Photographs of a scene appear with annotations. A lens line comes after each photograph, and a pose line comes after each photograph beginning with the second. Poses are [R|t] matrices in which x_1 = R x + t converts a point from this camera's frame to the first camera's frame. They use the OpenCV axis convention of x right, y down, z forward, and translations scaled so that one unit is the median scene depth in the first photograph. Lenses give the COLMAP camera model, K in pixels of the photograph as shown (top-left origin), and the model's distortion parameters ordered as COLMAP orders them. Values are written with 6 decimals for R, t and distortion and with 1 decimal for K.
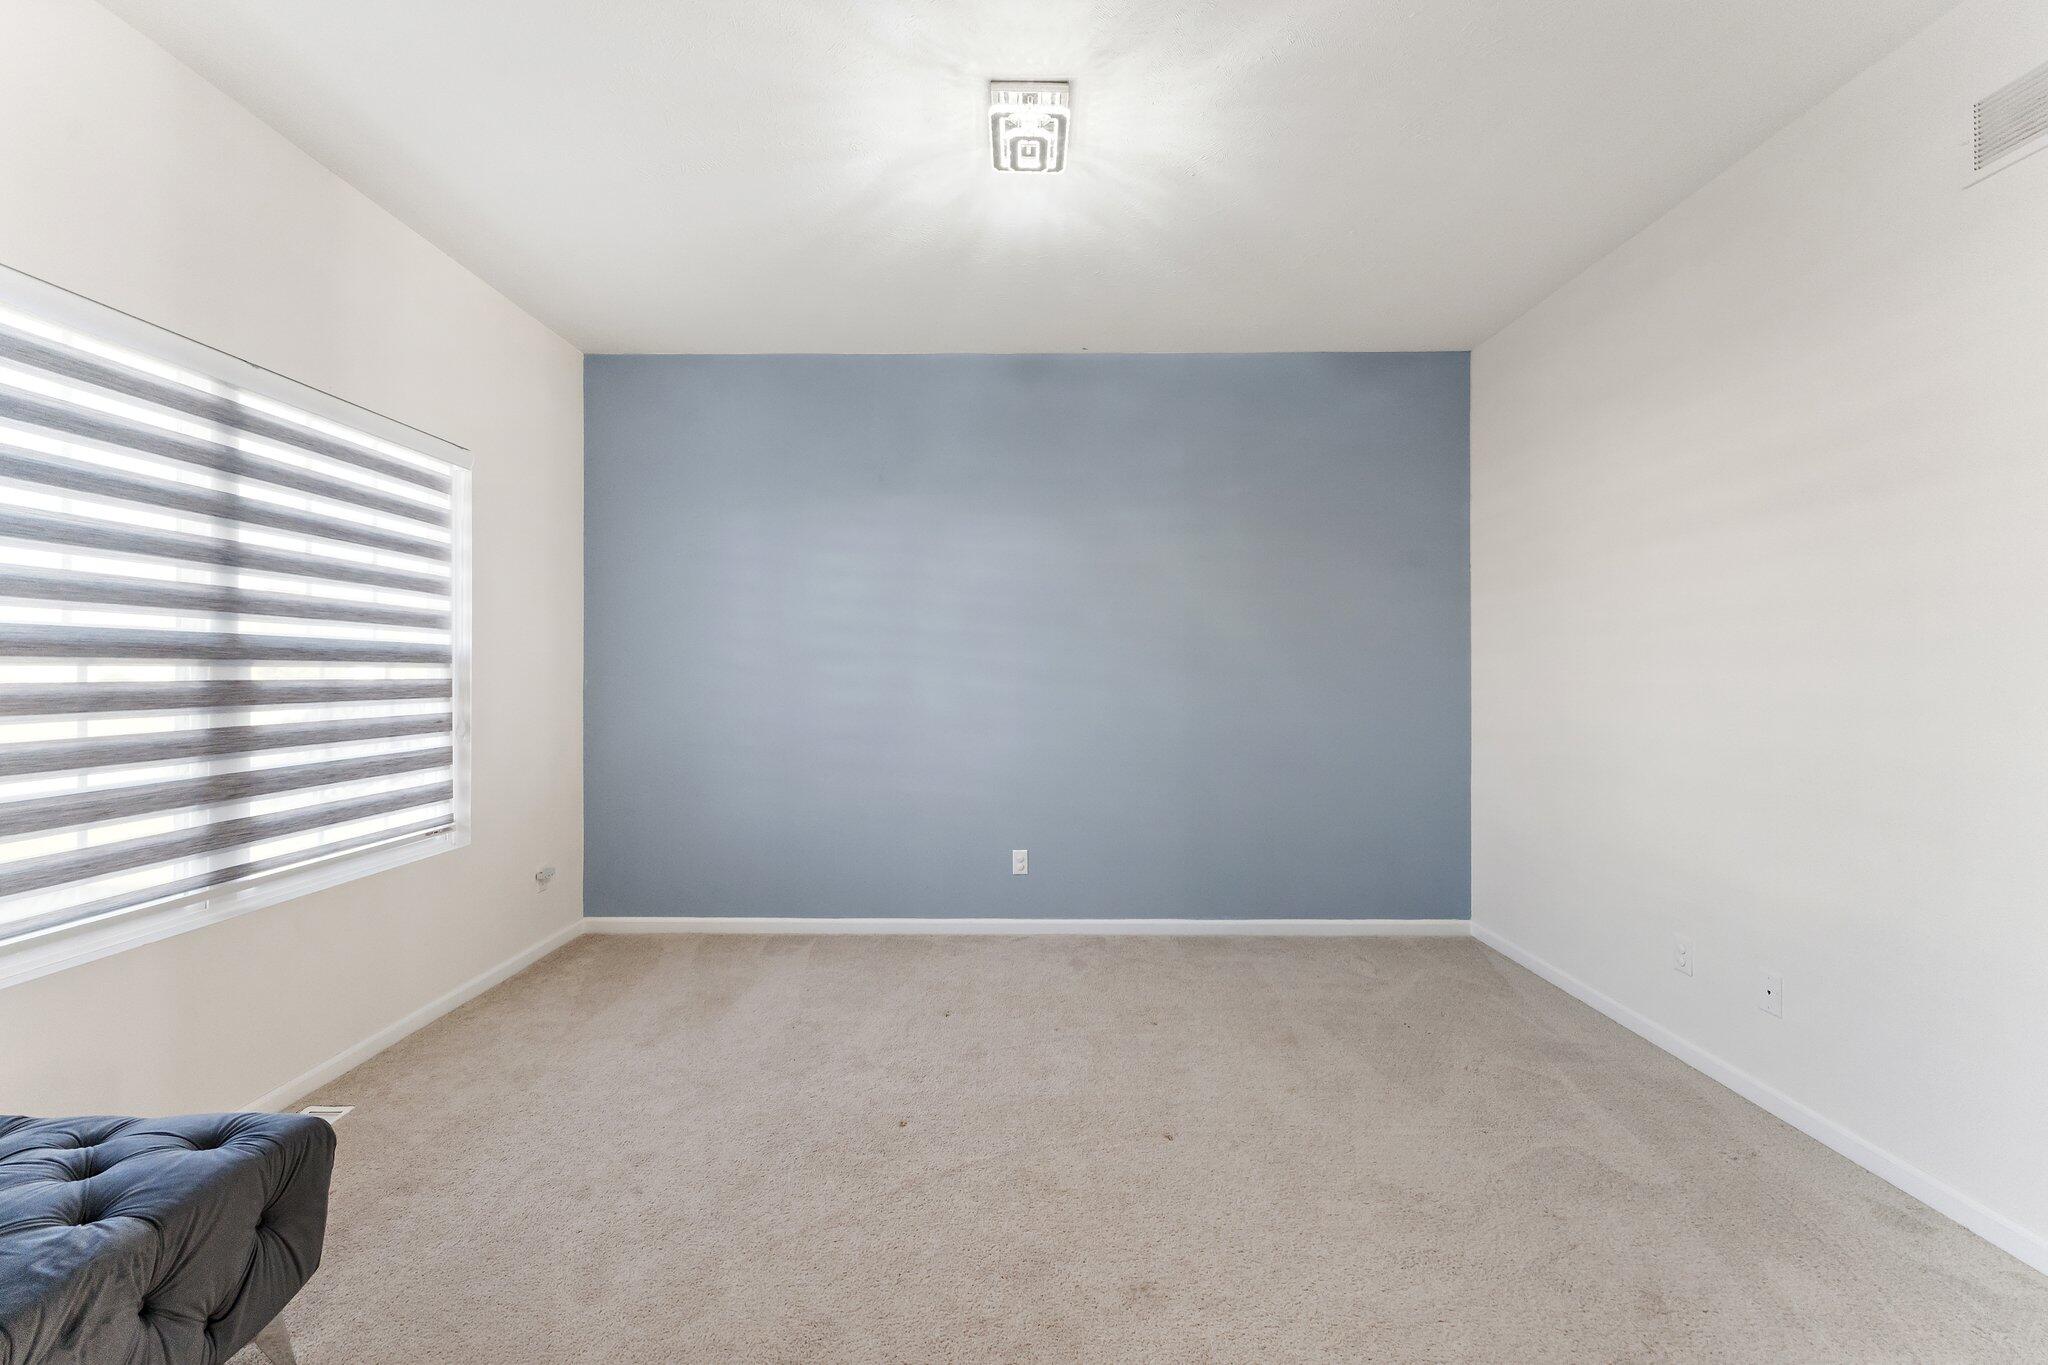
lens RADIAL K [[839.1, 0, 1025.4], [0, 839.1, 670.9], [0, 0, 1]] dist [-0.002545, -0.000225]
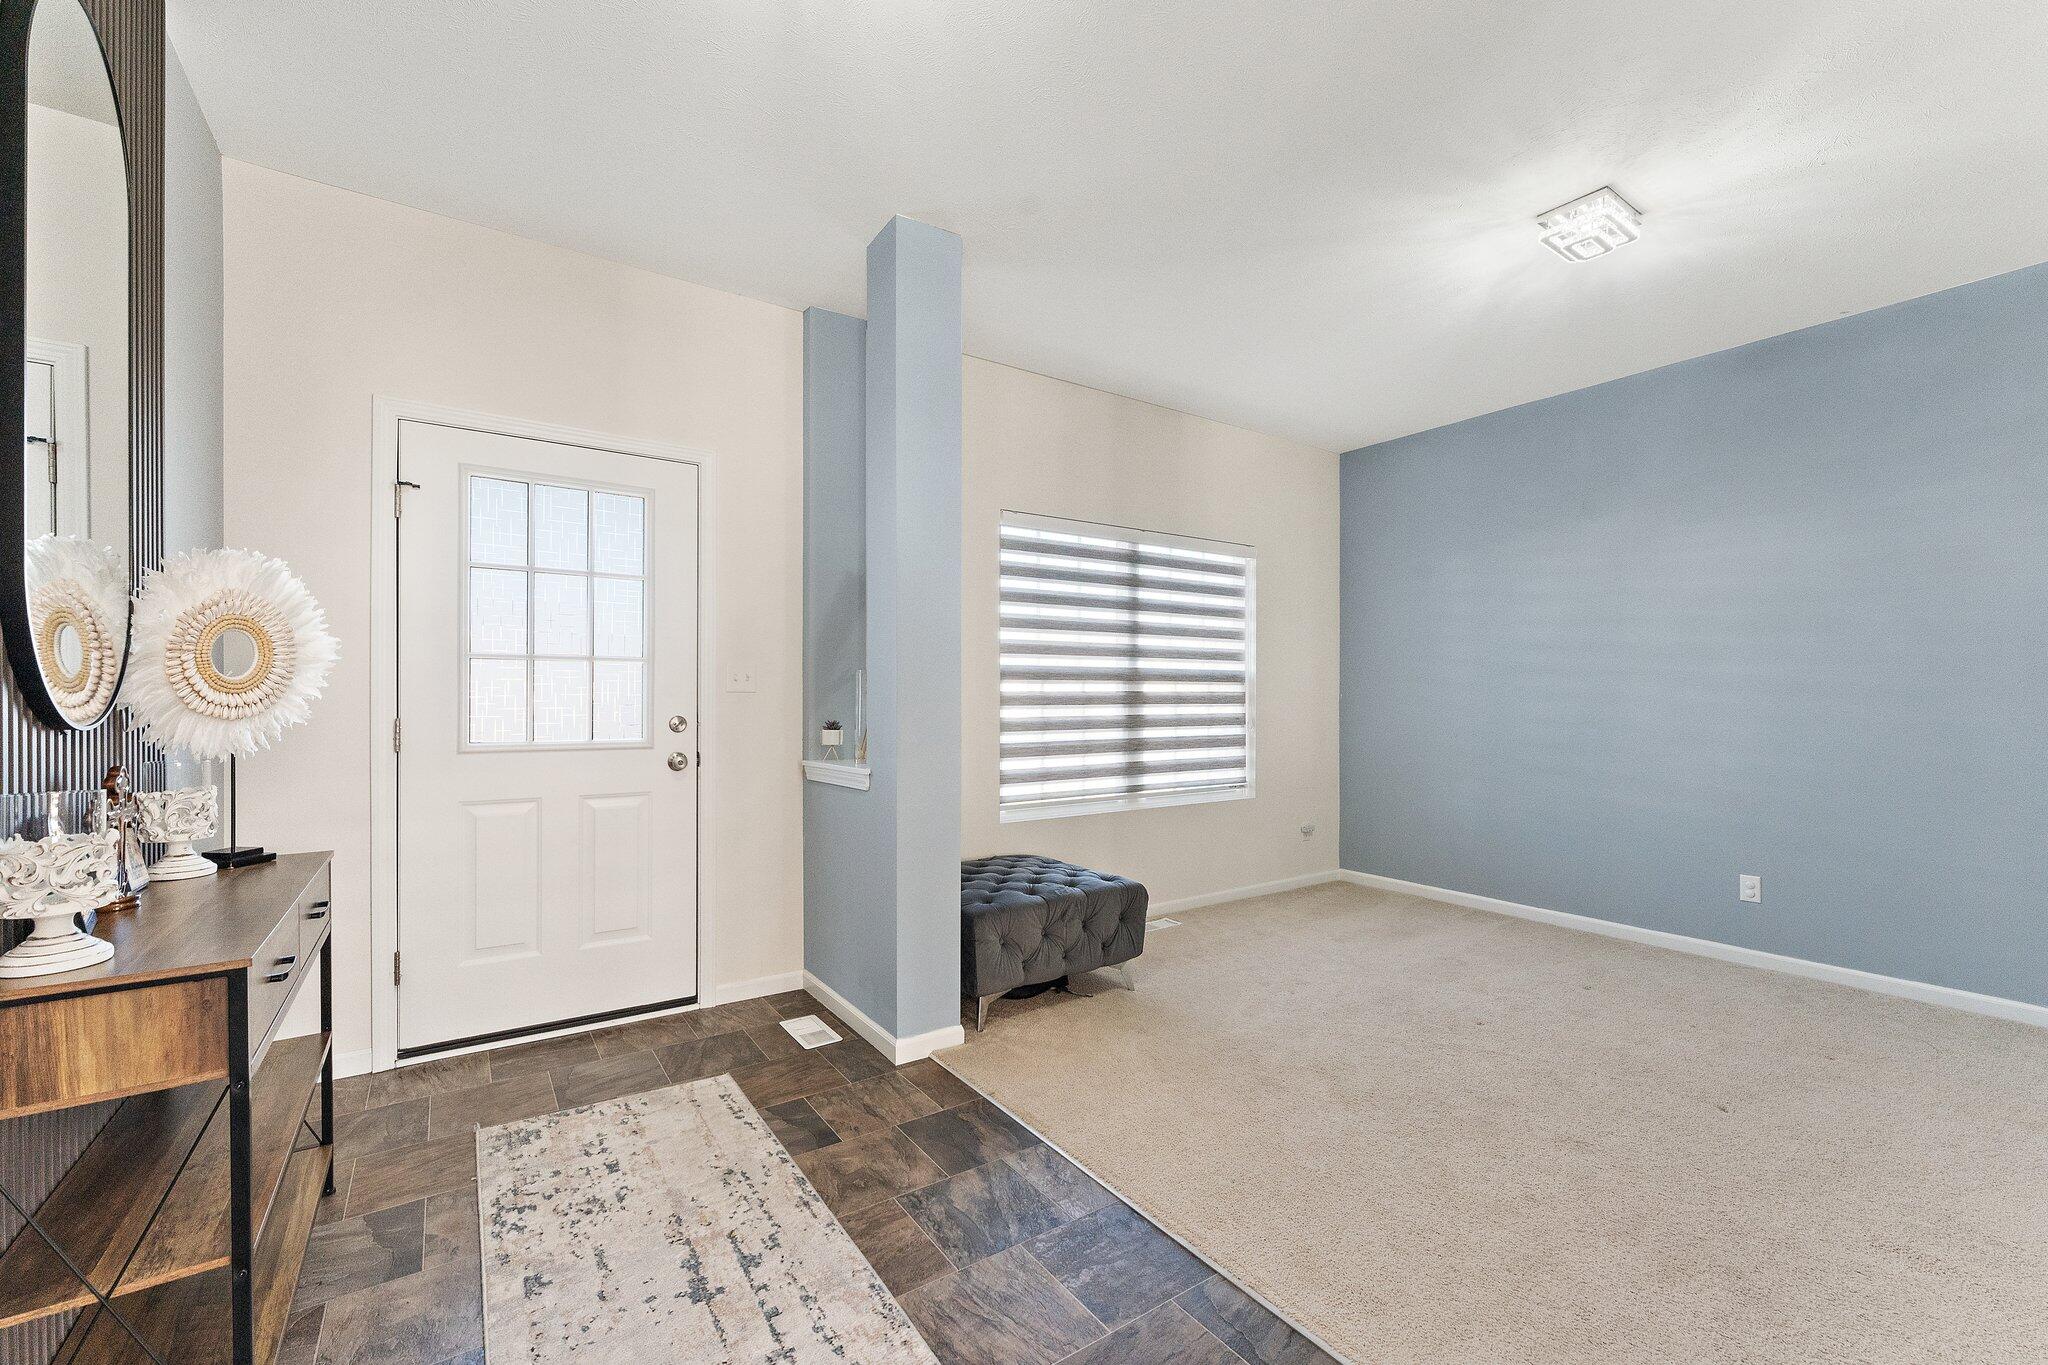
lens RADIAL K [[839.1, 0, 1023.3], [0, 839.1, 692.1], [0, 0, 1]] dist [-0.002545, -0.000225]
pose [[0.567432, -0.004057, -0.823410, 0.443826], [0.001247, 0.999991, -0.004067, 0.017293], [0.823420, 0.001281, 0.567432, -0.287076]]
